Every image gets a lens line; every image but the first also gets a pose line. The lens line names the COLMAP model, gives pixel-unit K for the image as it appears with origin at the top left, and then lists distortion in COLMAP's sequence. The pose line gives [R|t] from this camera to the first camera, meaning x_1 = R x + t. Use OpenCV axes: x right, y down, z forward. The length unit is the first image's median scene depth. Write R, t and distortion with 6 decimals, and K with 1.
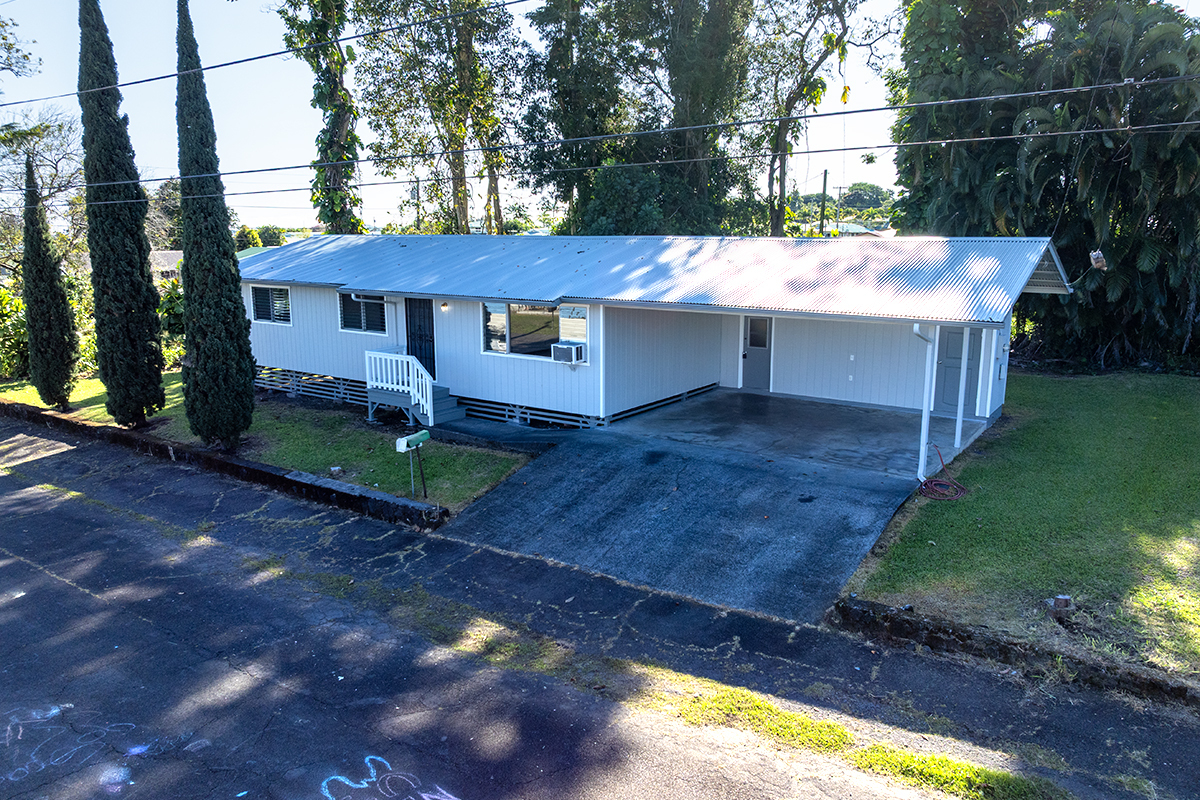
lens RADIAL K [[856.1, 0, 599.3], [0, 856.1, 361.9], [0, 0, 1]] dist [-0.006133, -0.078016]
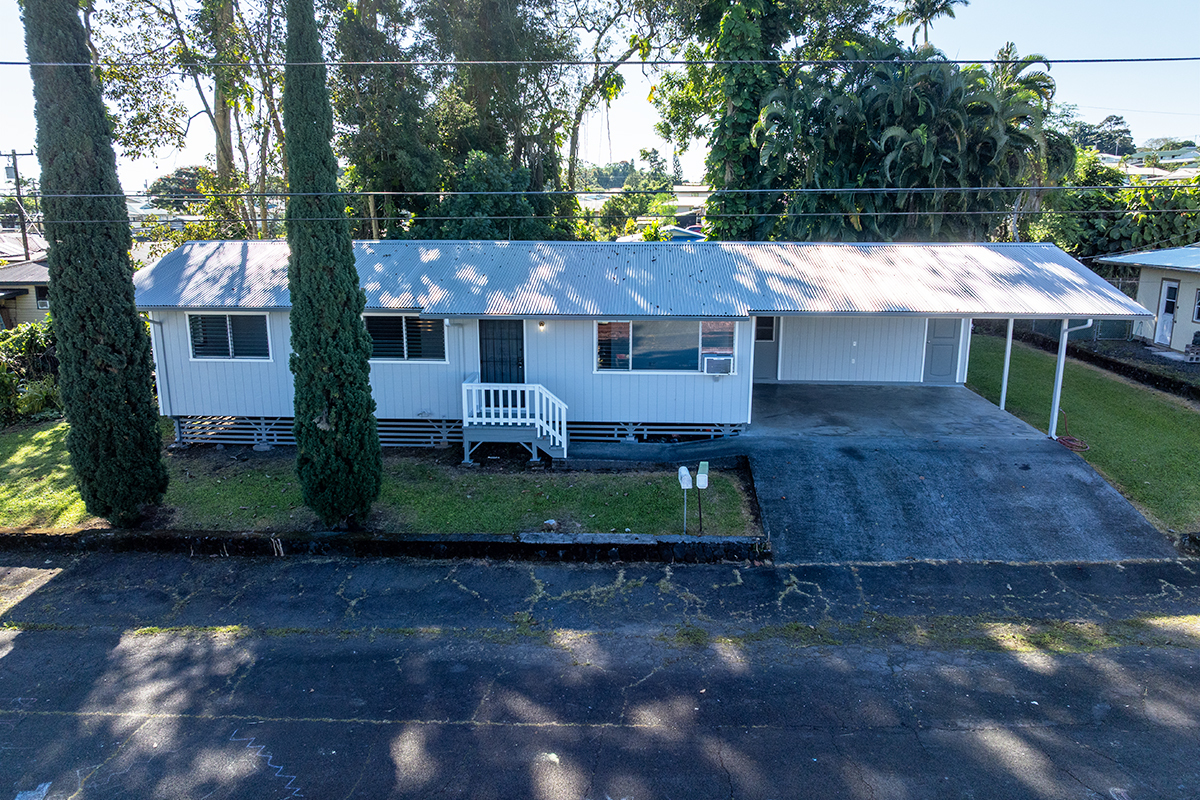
lens RADIAL K [[841.9, 0, 600.0], [0, 841.9, 400.0], [0, 0, 1]] dist [-0.044462, 0.002825]
pose [[0.850250, -0.119586, 0.512614, -0.775491], [0.080980, 0.991975, 0.097097, -0.088722], [-0.520112, -0.041046, 0.853111, 0.268721]]
